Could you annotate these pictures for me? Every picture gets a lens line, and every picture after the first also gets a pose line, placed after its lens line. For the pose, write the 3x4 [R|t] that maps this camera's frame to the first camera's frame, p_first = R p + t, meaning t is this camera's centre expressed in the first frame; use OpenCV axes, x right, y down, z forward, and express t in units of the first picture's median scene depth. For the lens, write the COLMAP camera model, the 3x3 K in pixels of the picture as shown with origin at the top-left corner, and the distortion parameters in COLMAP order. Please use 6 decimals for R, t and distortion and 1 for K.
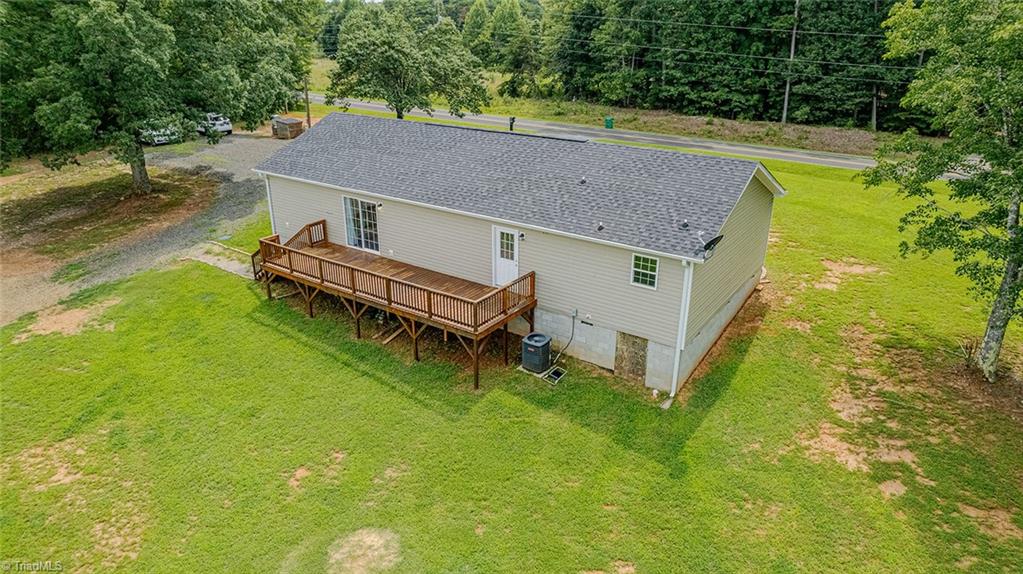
lens RADIAL K [[657.7, 0, 513.1], [0, 657.7, 283.3], [0, 0, 1]] dist [-0.073666, 0.074438]
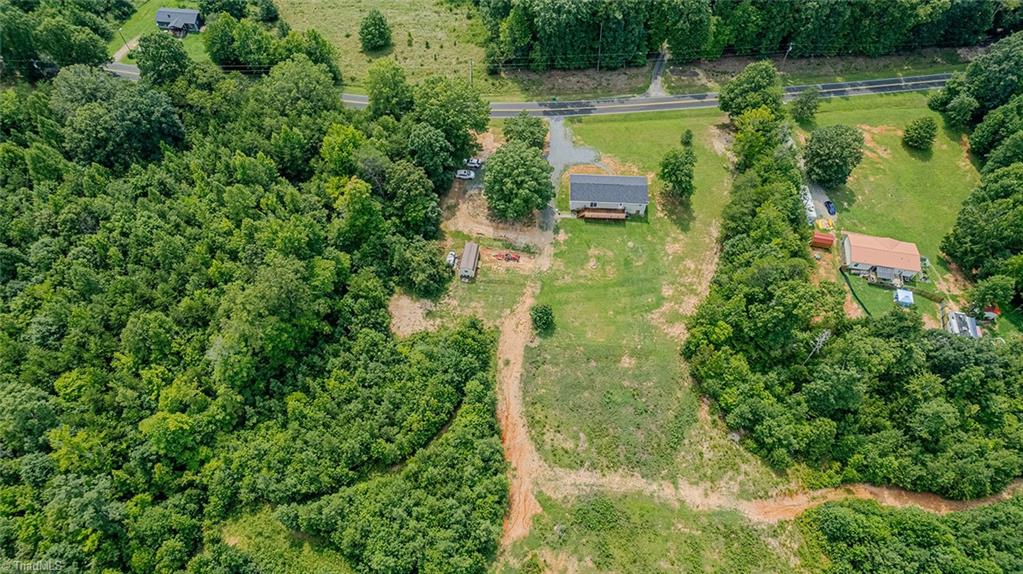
lens RADIAL K [[657.7, 0, 513.1], [0, 657.7, 283.3], [0, 0, 1]] dist [-0.073666, 0.074438]
pose [[0.844418, -0.448860, 0.292375, -3.764188], [0.200582, 0.771027, 0.604387, -4.271508], [-0.496714, -0.451710, 0.741102, -4.517608]]
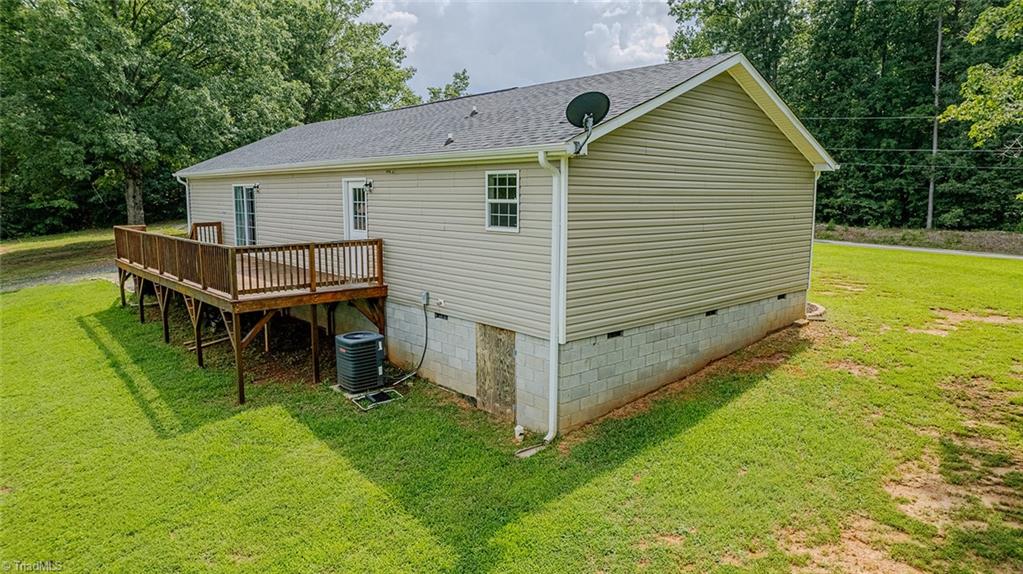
lens RADIAL K [[657.7, 0, 513.1], [0, 657.7, 283.3], [0, 0, 1]] dist [-0.073666, 0.074438]
pose [[0.972747, 0.032436, -0.229589, 0.299436], [-0.087427, 0.968393, -0.233606, 0.159113], [0.214756, 0.247312, 0.944837, 0.426197]]
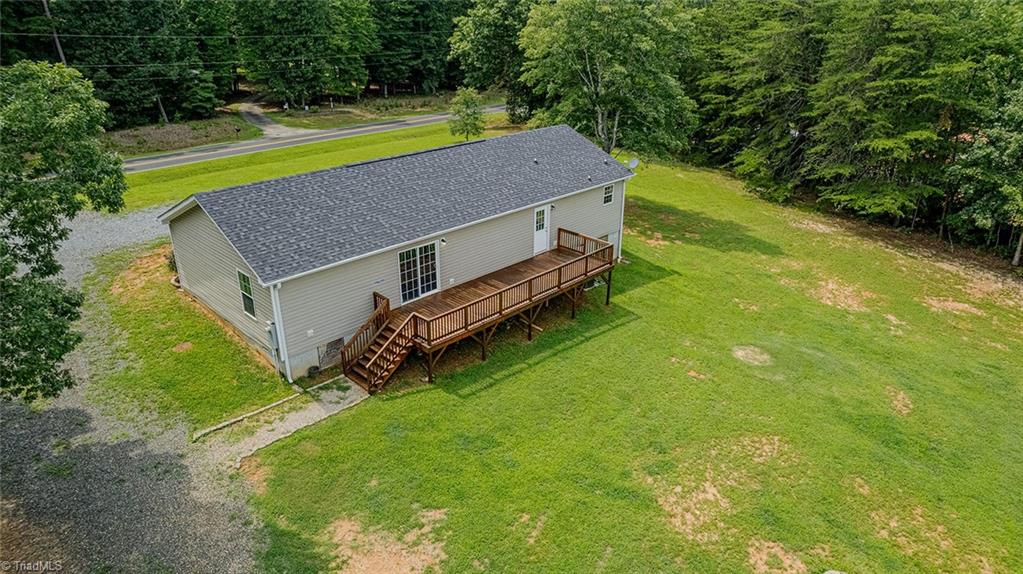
lens RADIAL K [[657.7, 0, 513.1], [0, 657.7, 283.3], [0, 0, 1]] dist [-0.073666, 0.074438]
pose [[0.153536, -0.391205, 0.907406, -1.294333], [0.364218, 0.876044, 0.316057, -0.390990], [-0.918571, 0.281967, 0.276988, 0.719669]]
